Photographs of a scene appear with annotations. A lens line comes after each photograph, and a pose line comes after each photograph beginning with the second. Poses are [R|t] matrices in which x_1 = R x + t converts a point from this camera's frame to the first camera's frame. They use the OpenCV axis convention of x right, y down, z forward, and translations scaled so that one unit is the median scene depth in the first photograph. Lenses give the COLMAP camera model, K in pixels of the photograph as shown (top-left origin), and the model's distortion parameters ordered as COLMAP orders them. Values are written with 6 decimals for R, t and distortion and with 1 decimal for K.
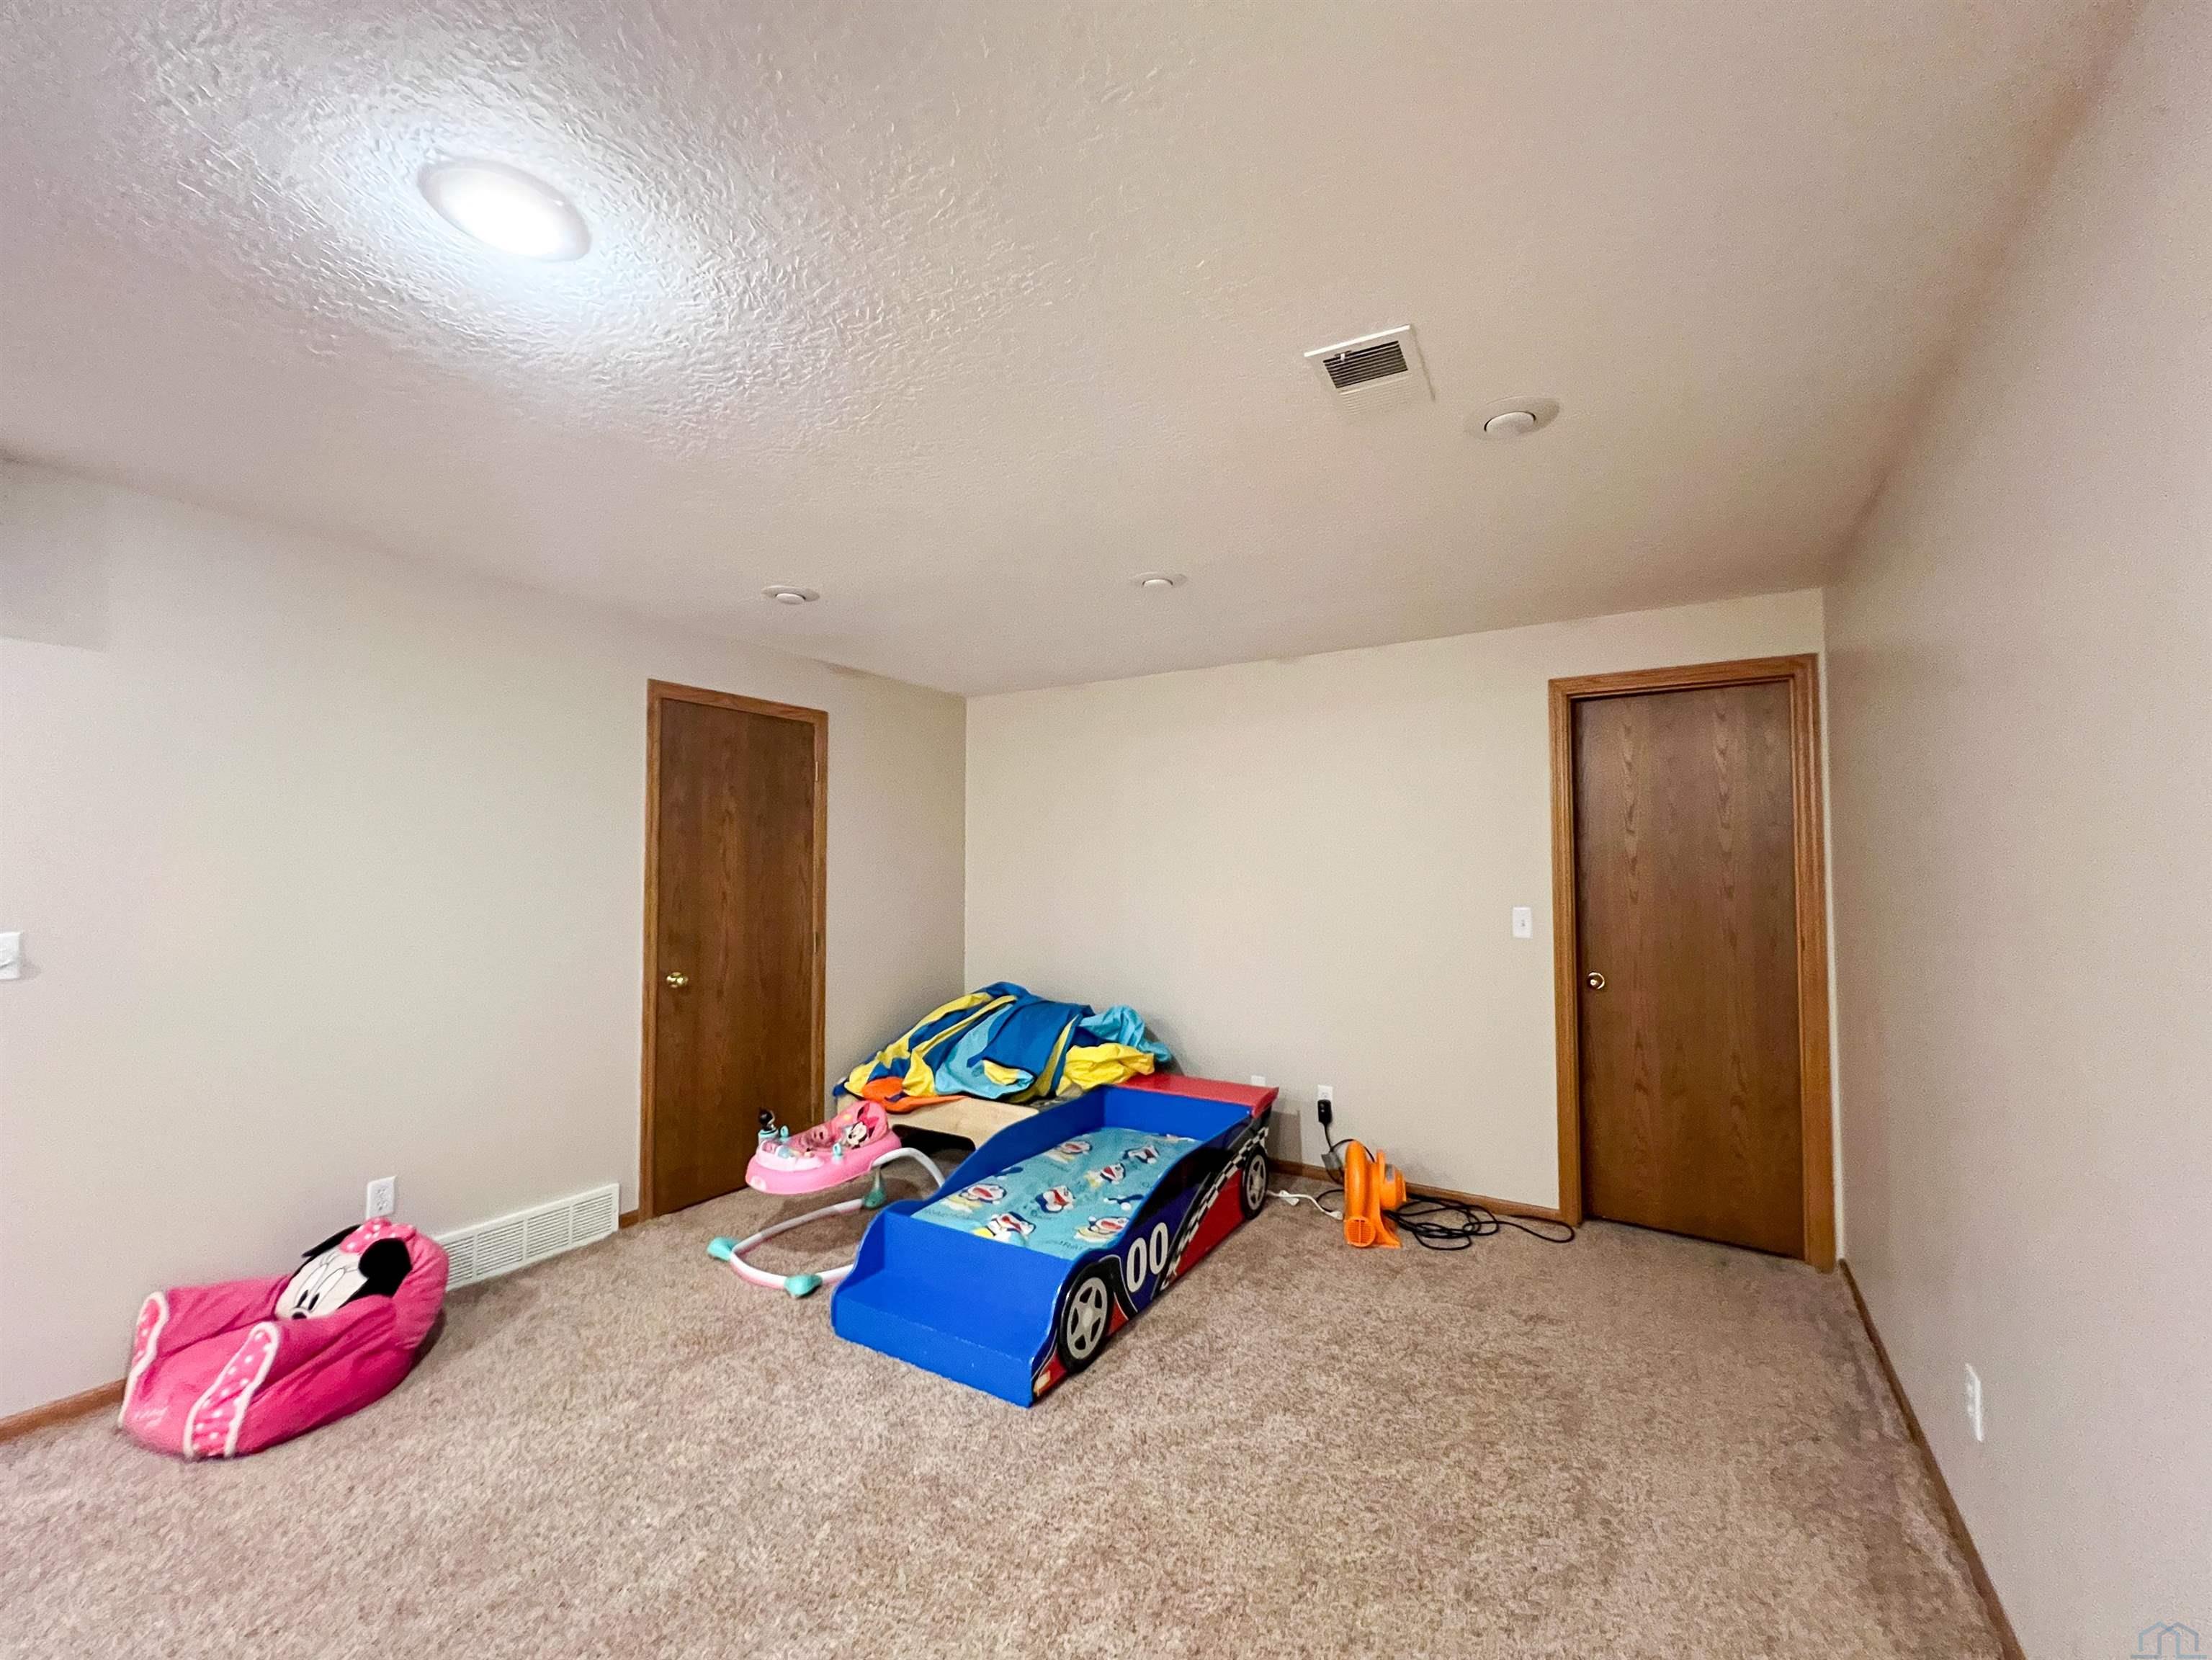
lens RADIAL K [[892.3, 0, 1103.0], [0, 892.3, 829.4], [0, 0, 1]] dist [-0.001210, 0.000056]
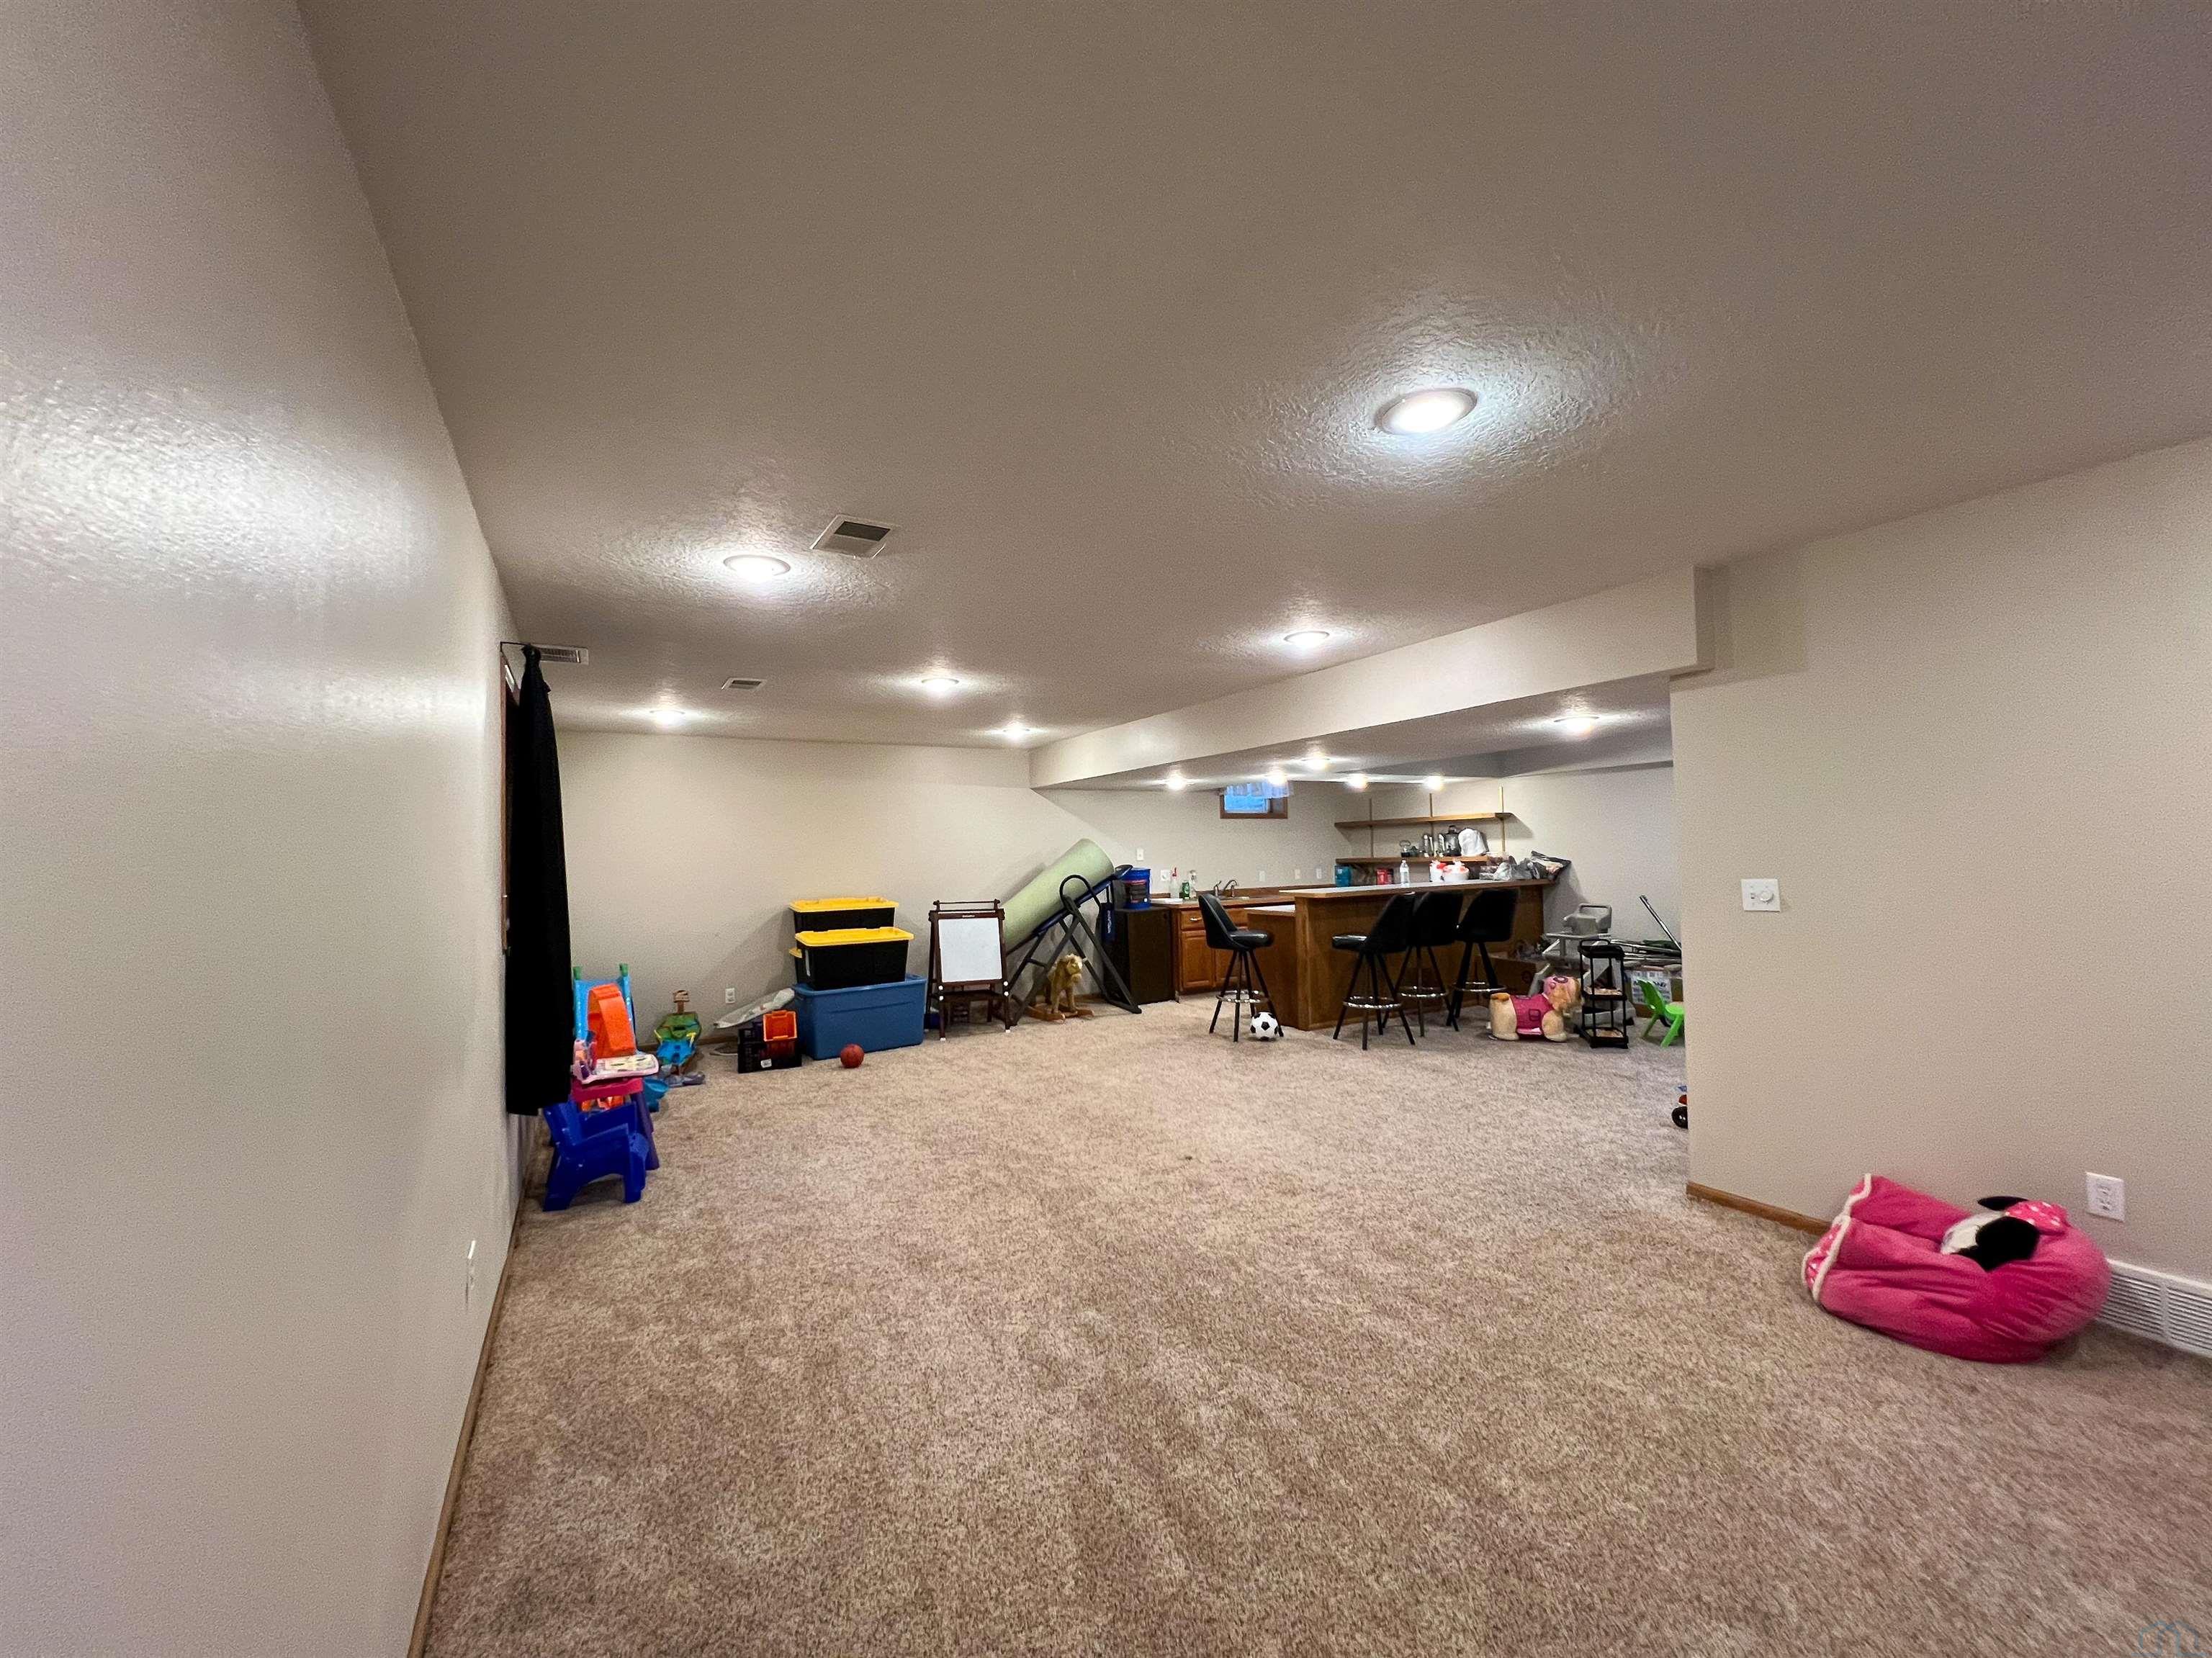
lens RADIAL K [[892.1, 0, 1103.0], [0, 892.1, 828.4], [0, 0, 1]] dist [-0.001210, 0.000056]
pose [[-0.463802, -0.009374, -0.885889, 0.545106], [0.067635, 0.996651, -0.045956, 0.026497], [0.883353, -0.081232, -0.461615, 0.683603]]
